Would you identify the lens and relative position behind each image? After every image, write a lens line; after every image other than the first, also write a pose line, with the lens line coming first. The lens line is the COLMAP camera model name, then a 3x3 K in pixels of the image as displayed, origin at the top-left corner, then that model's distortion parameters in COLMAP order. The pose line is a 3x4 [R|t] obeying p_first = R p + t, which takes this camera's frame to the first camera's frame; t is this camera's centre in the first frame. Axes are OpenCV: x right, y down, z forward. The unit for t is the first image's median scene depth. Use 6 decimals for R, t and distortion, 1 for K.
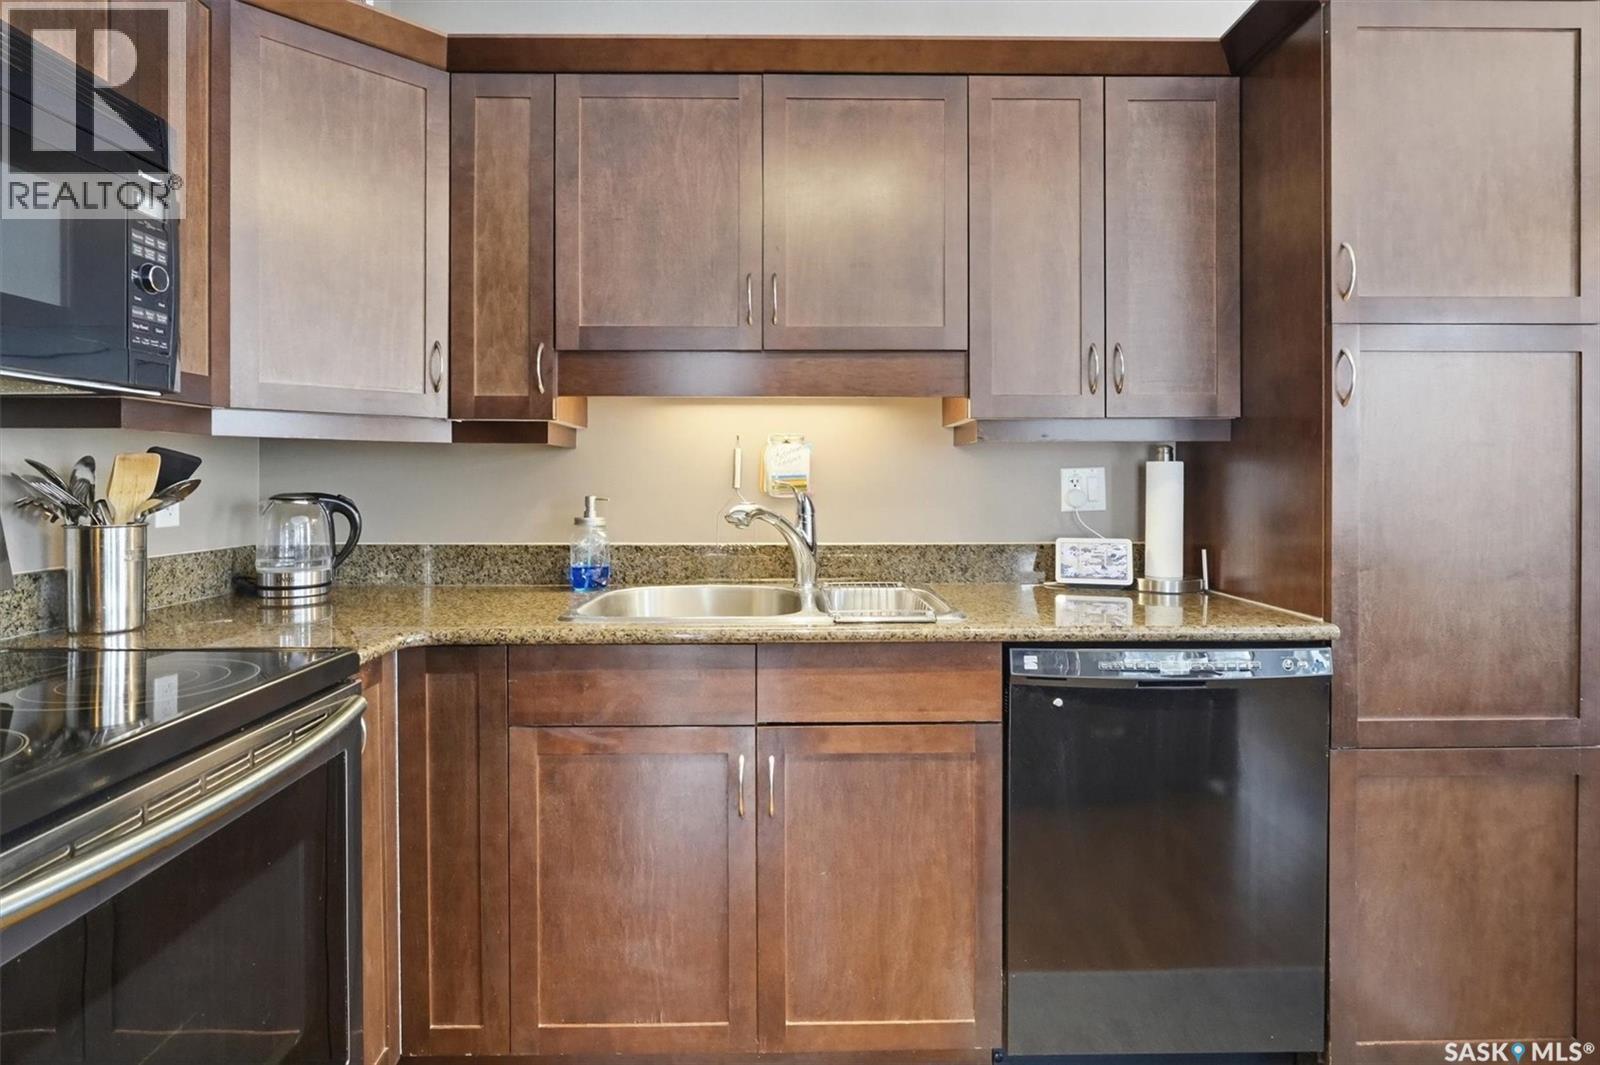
lens RADIAL K [[839.2, 0, 793.1], [0, 839.2, 487.8], [0, 0, 1]] dist [-0.008448, -0.000901]
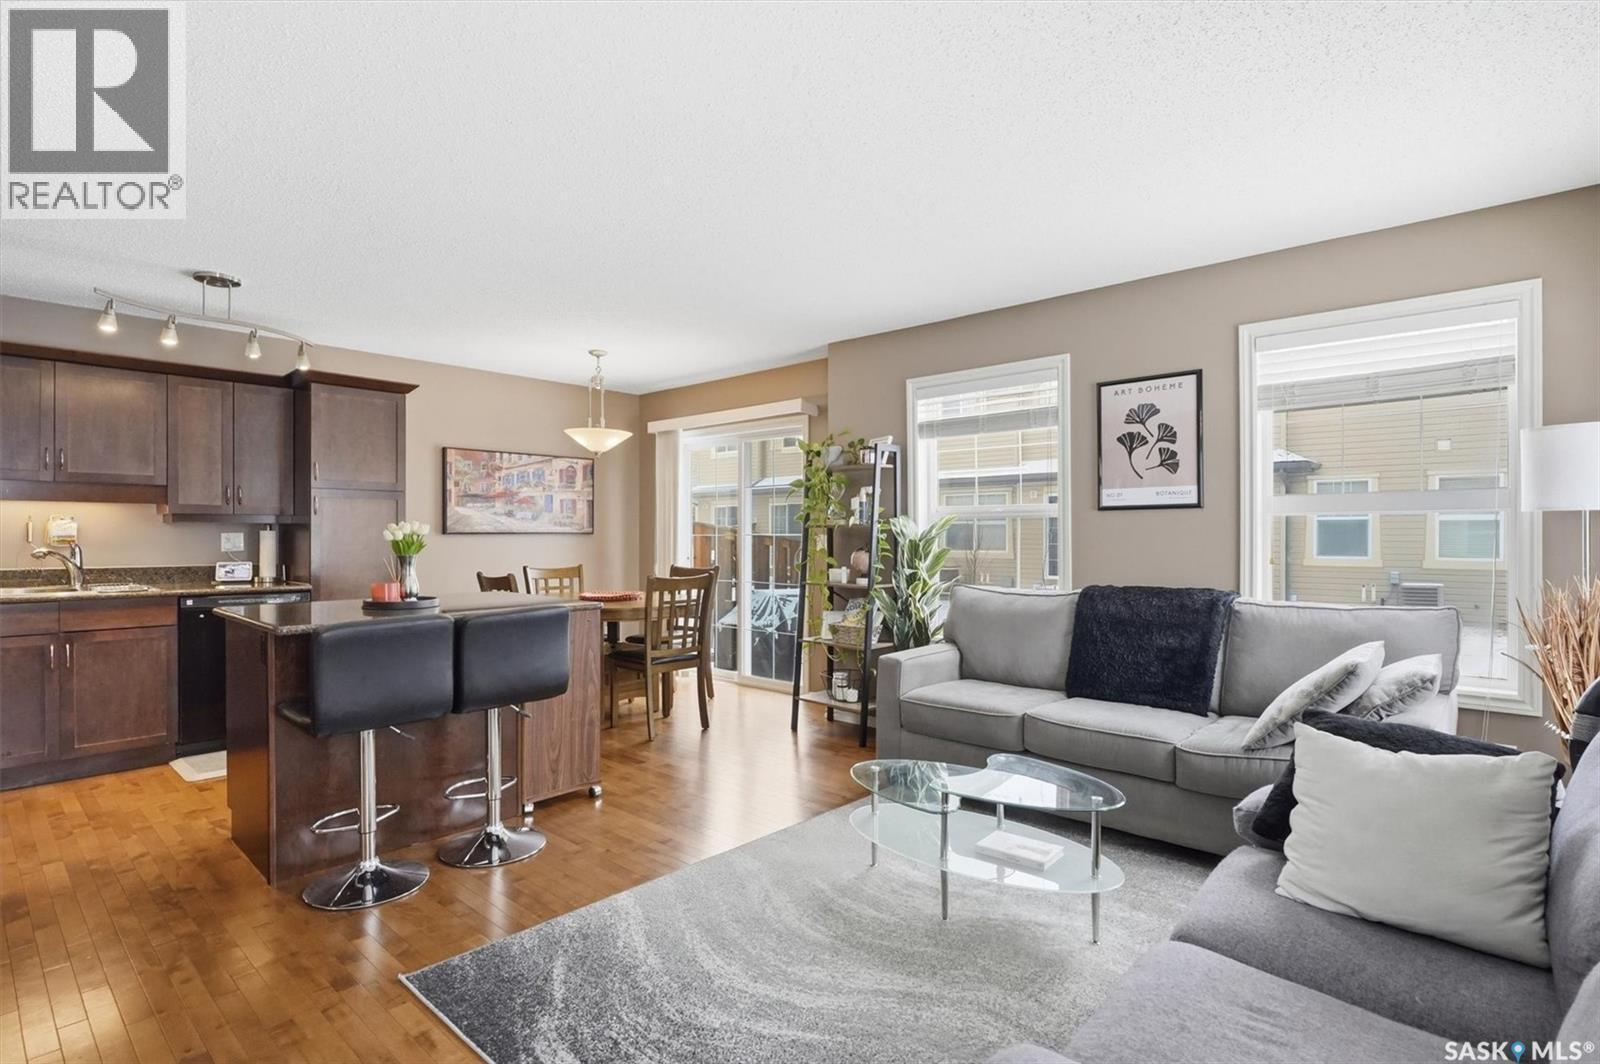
lens RADIAL K [[793.7, 0, 795.0], [0, 793.7, 537.5], [0, 0, 1]] dist [-0.003548, -0.000974]
pose [[0.684457, 0.000335, 0.729053, -0.225754], [0.004530, 0.999979, -0.004713, 0.008666], [-0.729039, 0.006529, 0.684441, -1.957753]]
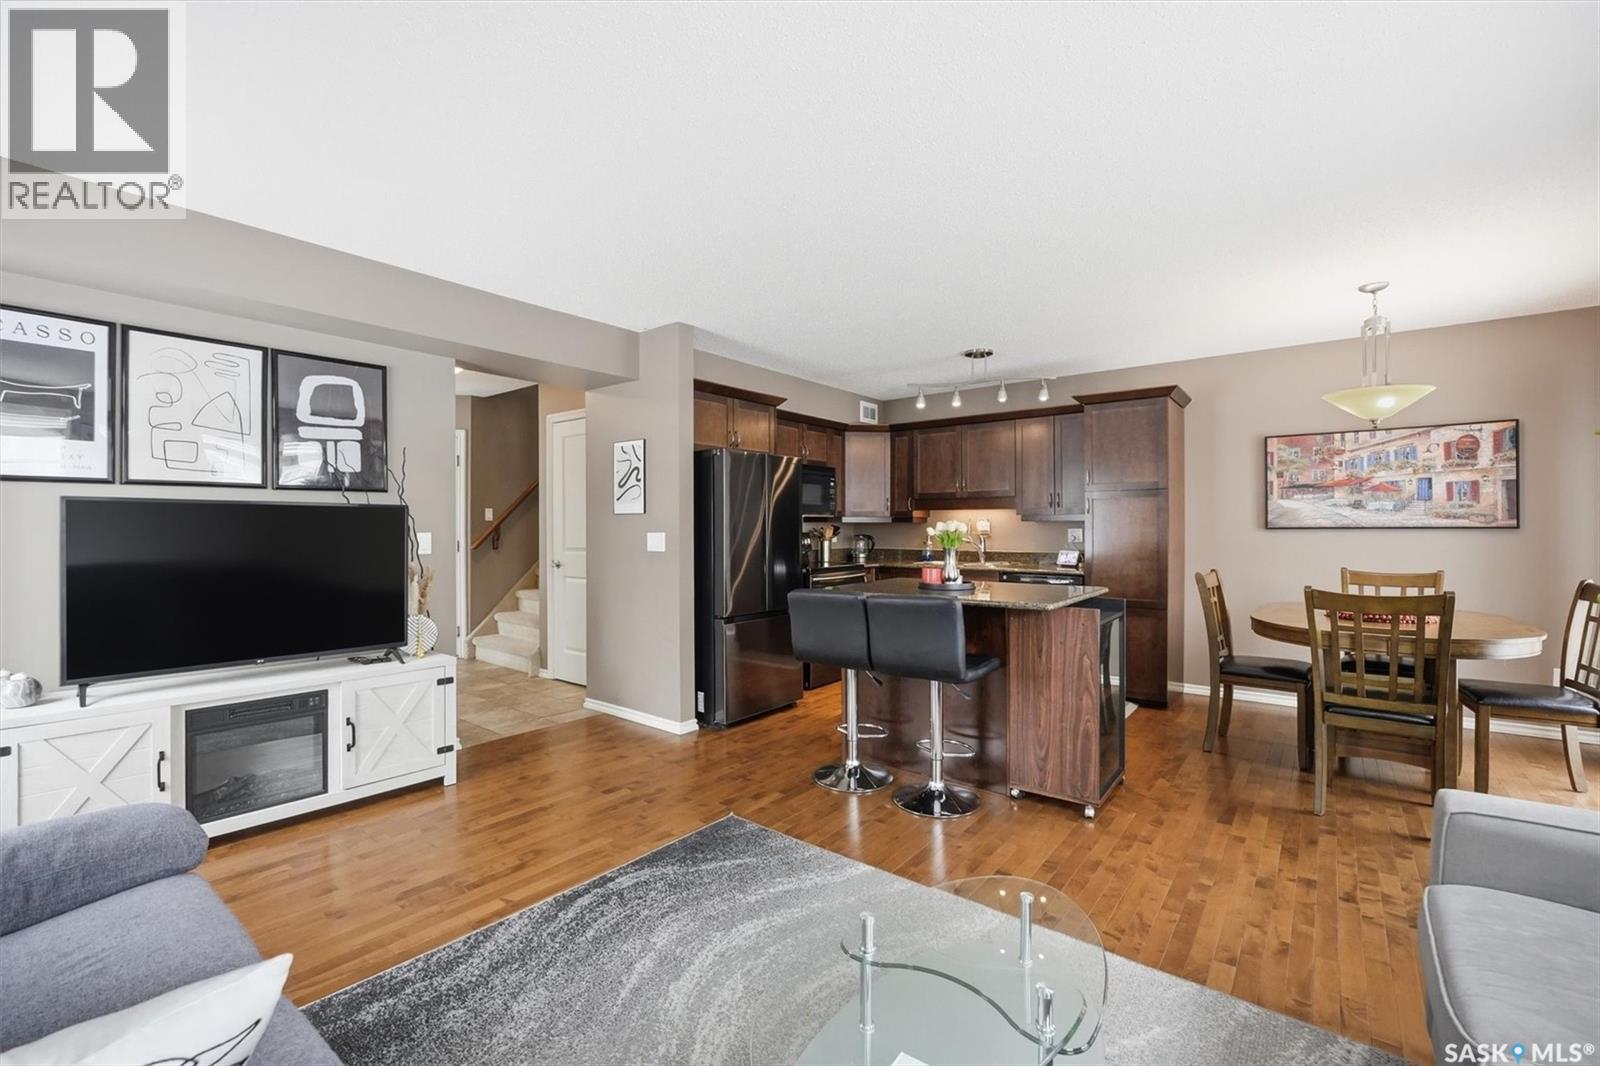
lens RADIAL K [[682.8, 0, 800.0], [0, 682.8, 533.0], [0, 0, 1]] dist [-0.025773, -0.000138]
pose [[0.774781, 0.004990, -0.632210, 1.347568], [-0.005654, 0.999984, 0.000964, -0.004316], [0.632205, 0.002828, 0.774796, -1.849150]]
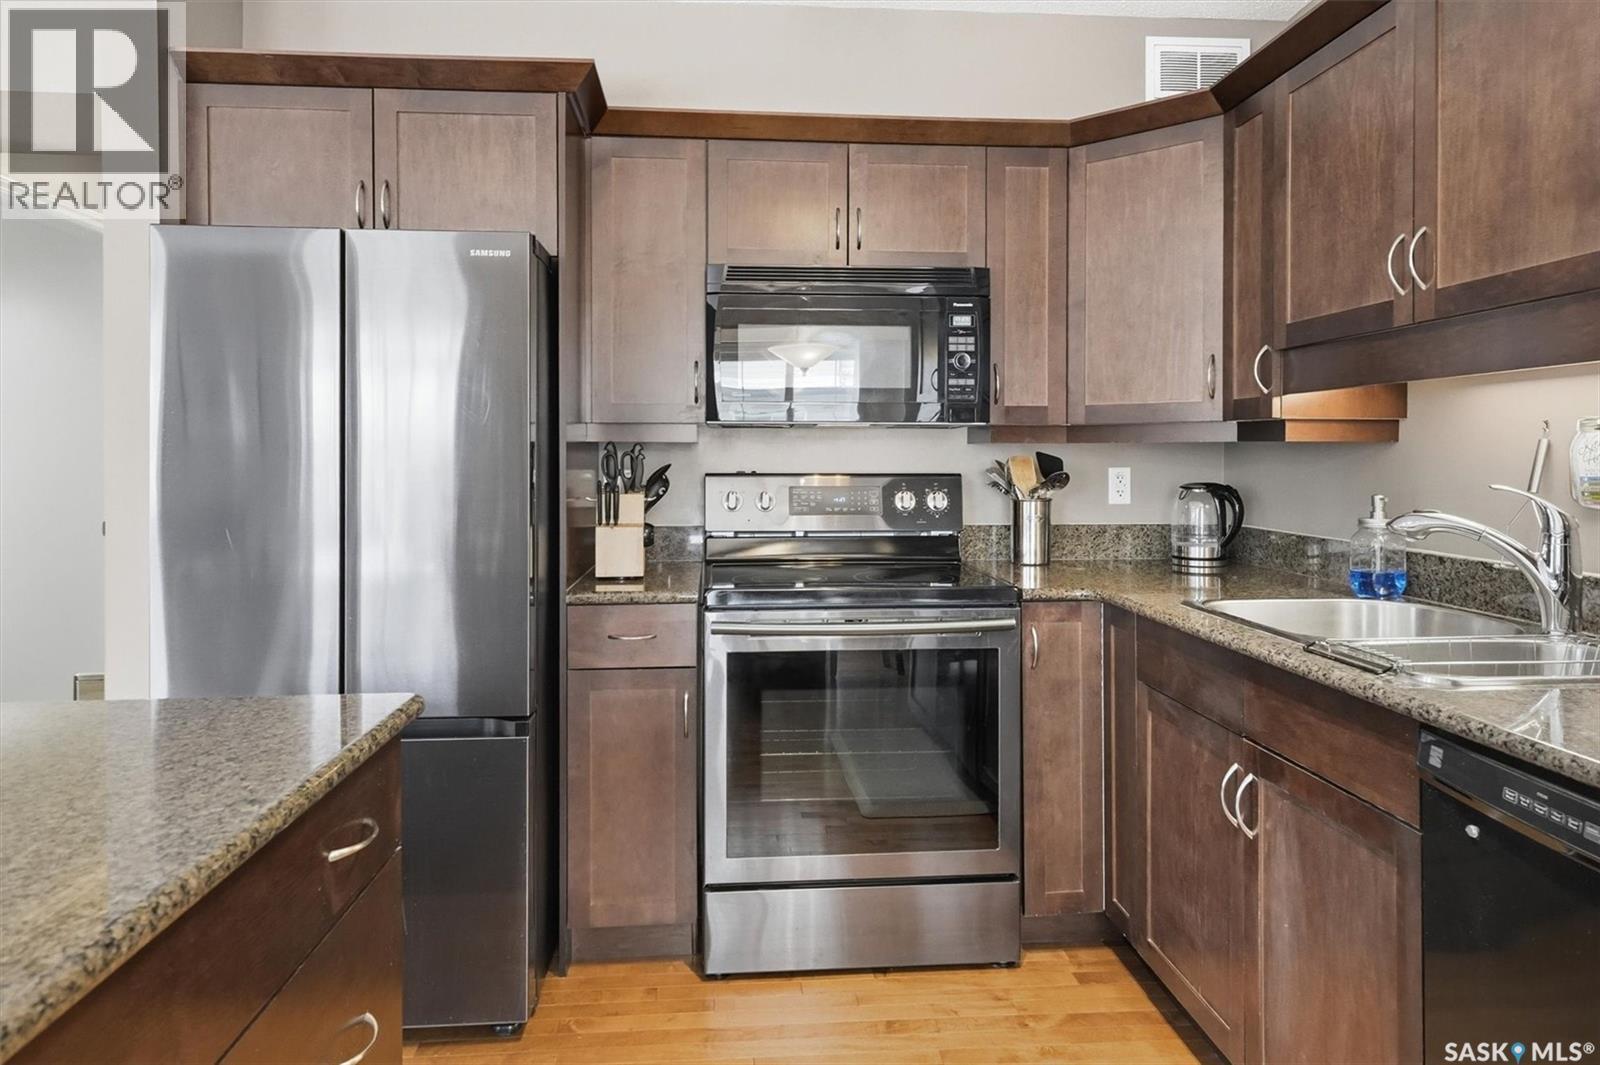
lens RADIAL K [[993.3, 0, 805.0], [0, 993.3, 467.4], [0, 0, 1]] dist [0.003702, -0.000921]
pose [[0.064548, 0.012630, -0.997835, 0.895386], [-0.009619, 0.999881, 0.012034, -0.030399], [0.997868, 0.008821, 0.064662, 0.352014]]
